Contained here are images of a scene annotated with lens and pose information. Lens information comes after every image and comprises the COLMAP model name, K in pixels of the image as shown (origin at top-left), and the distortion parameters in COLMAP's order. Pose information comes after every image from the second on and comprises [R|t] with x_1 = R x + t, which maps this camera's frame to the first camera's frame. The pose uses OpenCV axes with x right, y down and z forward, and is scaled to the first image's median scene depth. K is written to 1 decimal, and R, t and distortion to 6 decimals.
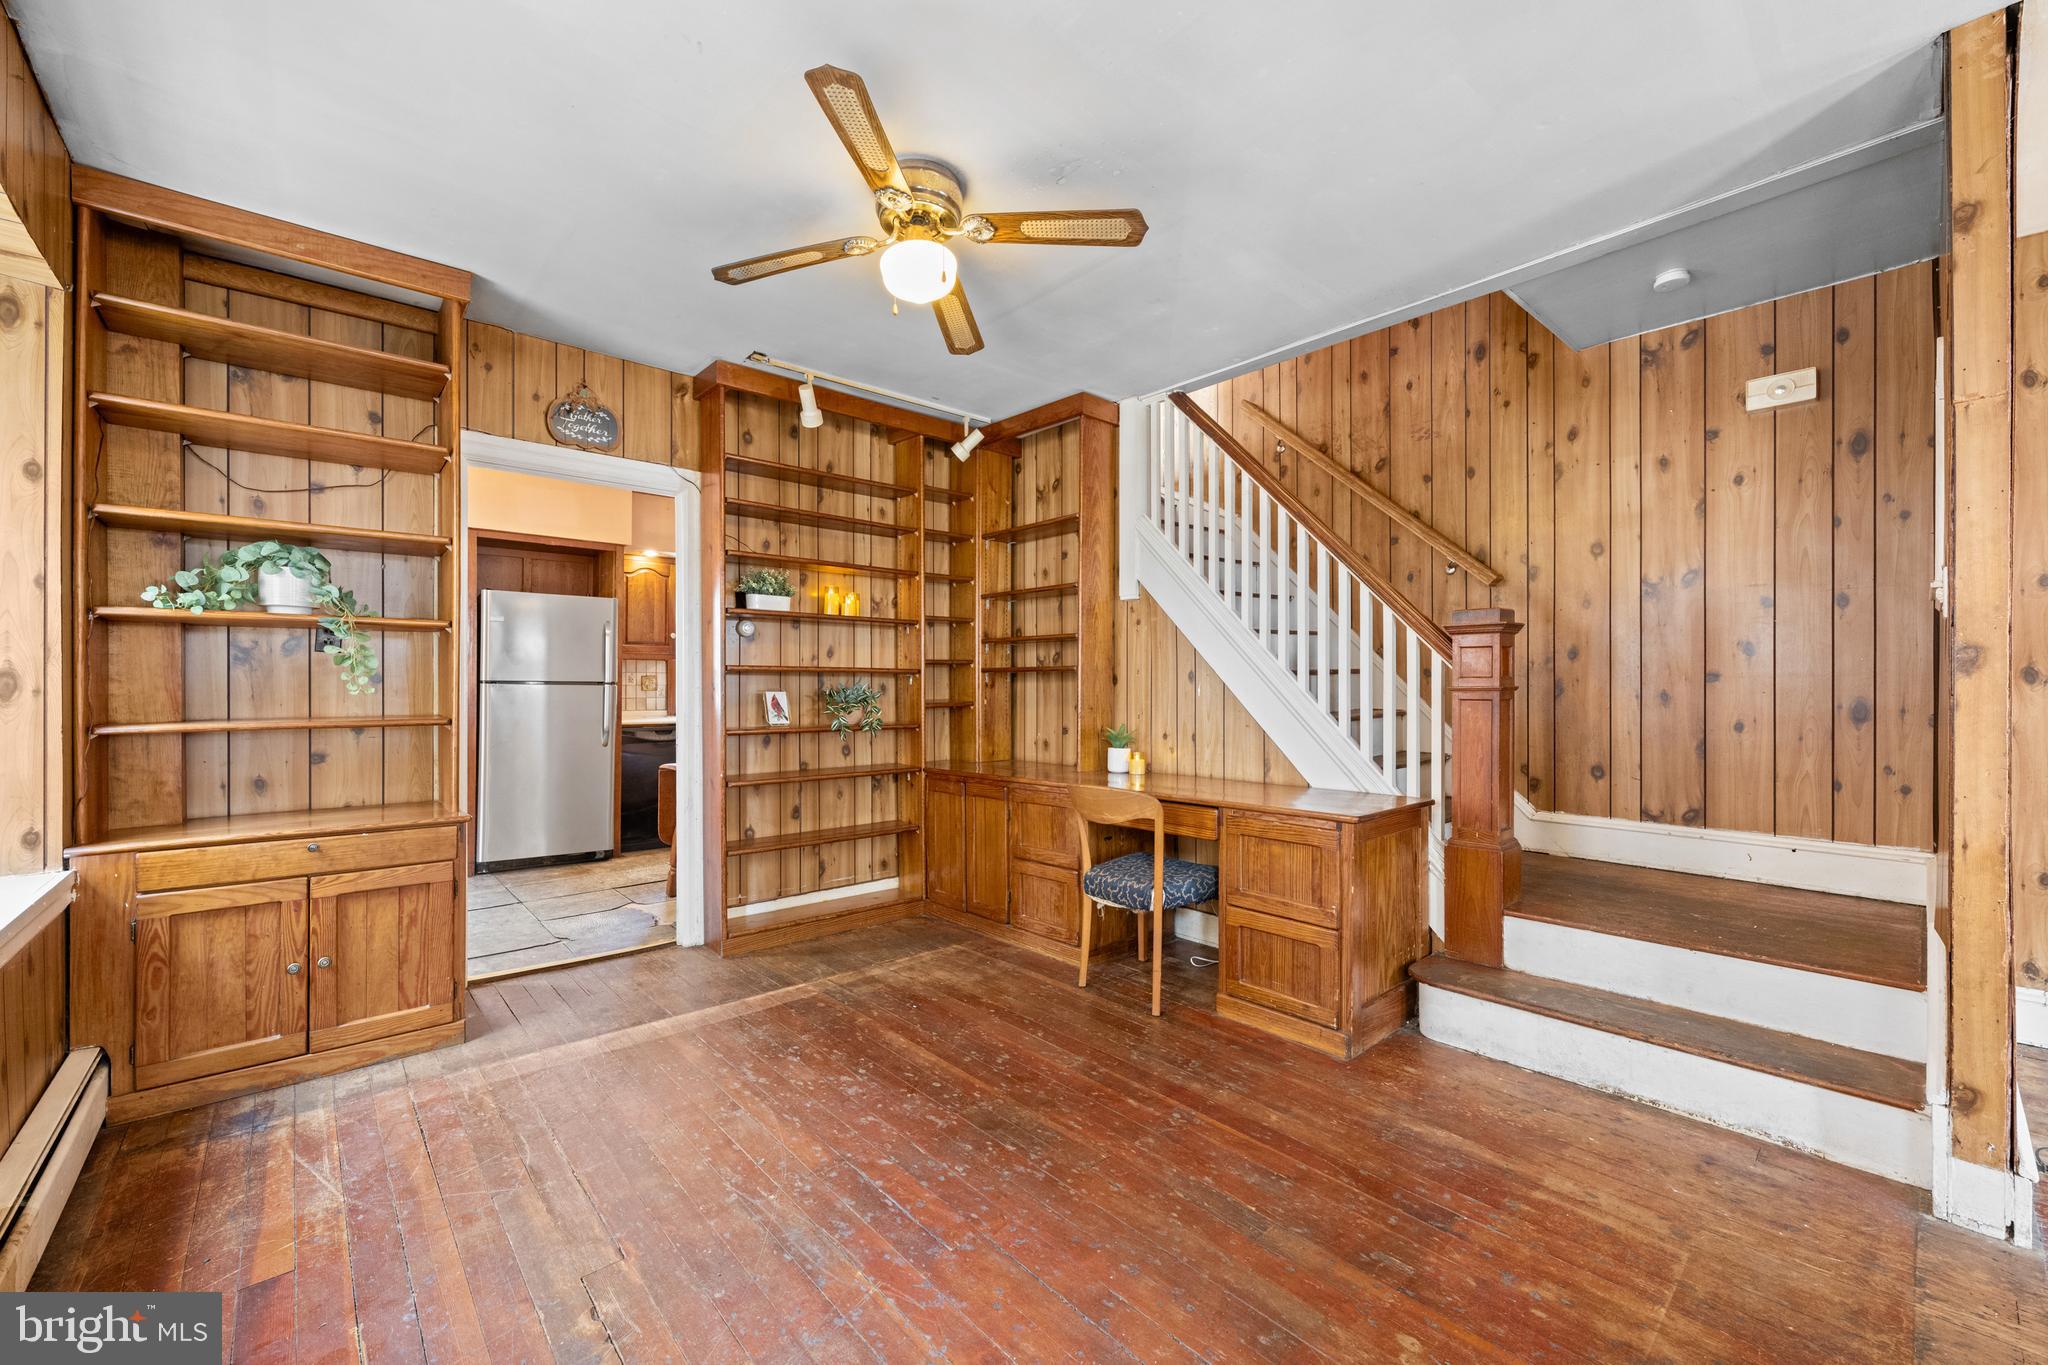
lens RADIAL K [[816.1, 0, 1010.4], [0, 816.1, 686.5], [0, 0, 1]] dist [-0.002128, 0.000555]
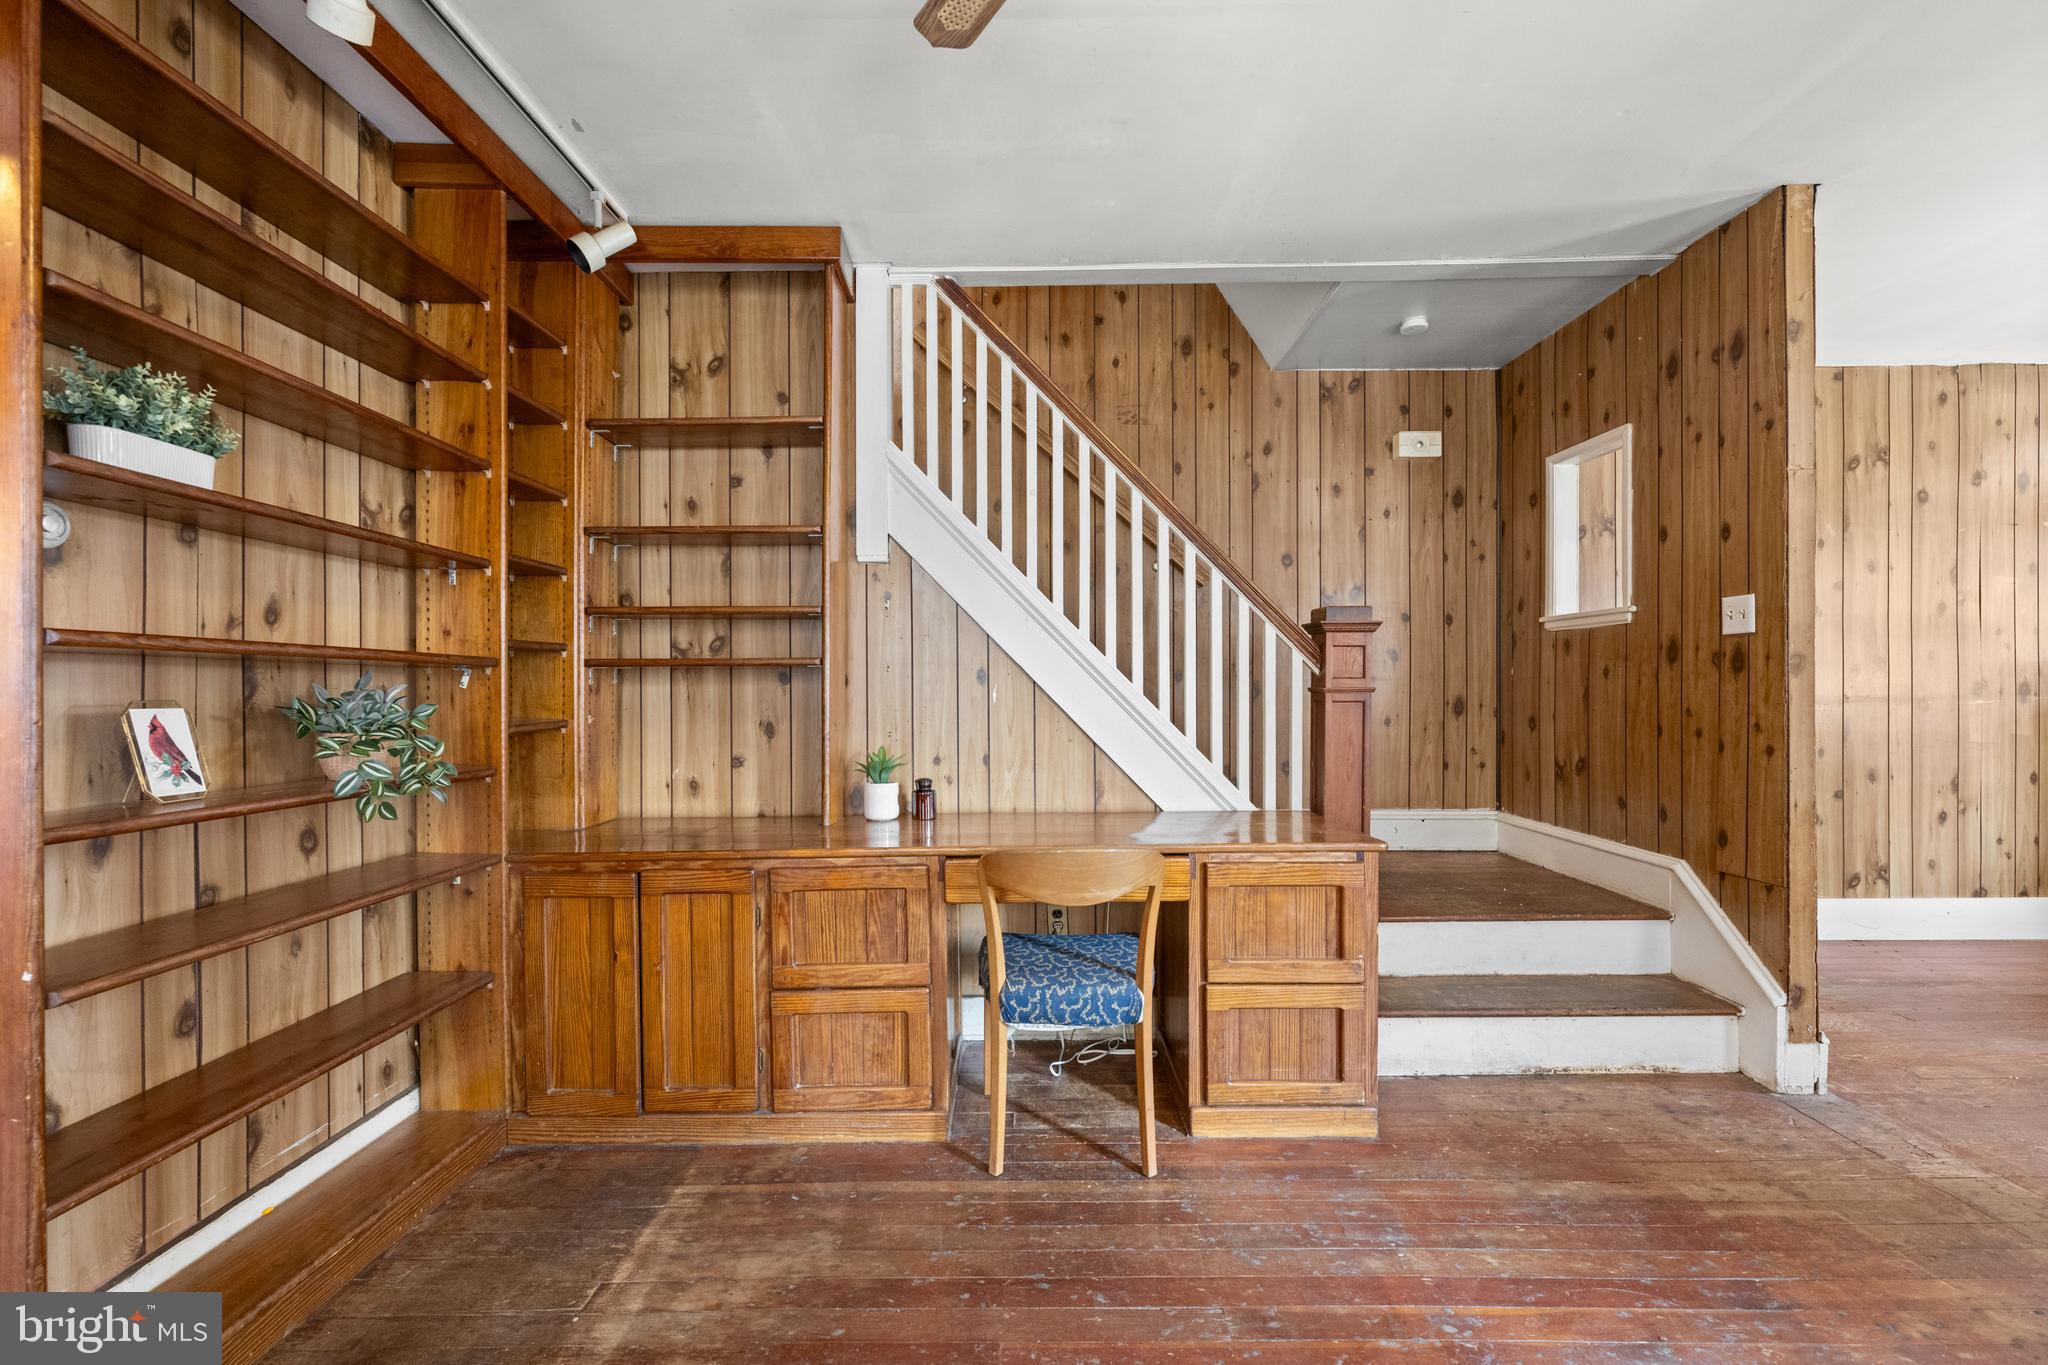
lens RADIAL K [[857.9, 0, 1014.0], [0, 857.9, 686.7], [0, 0, 1]] dist [-0.002653, 0.001203]
pose [[0.666194, -0.000870, 0.745778, -0.336973], [0.005612, 0.999977, -0.003847, 0.000589], [-0.745758, 0.006748, 0.666183, 0.481816]]
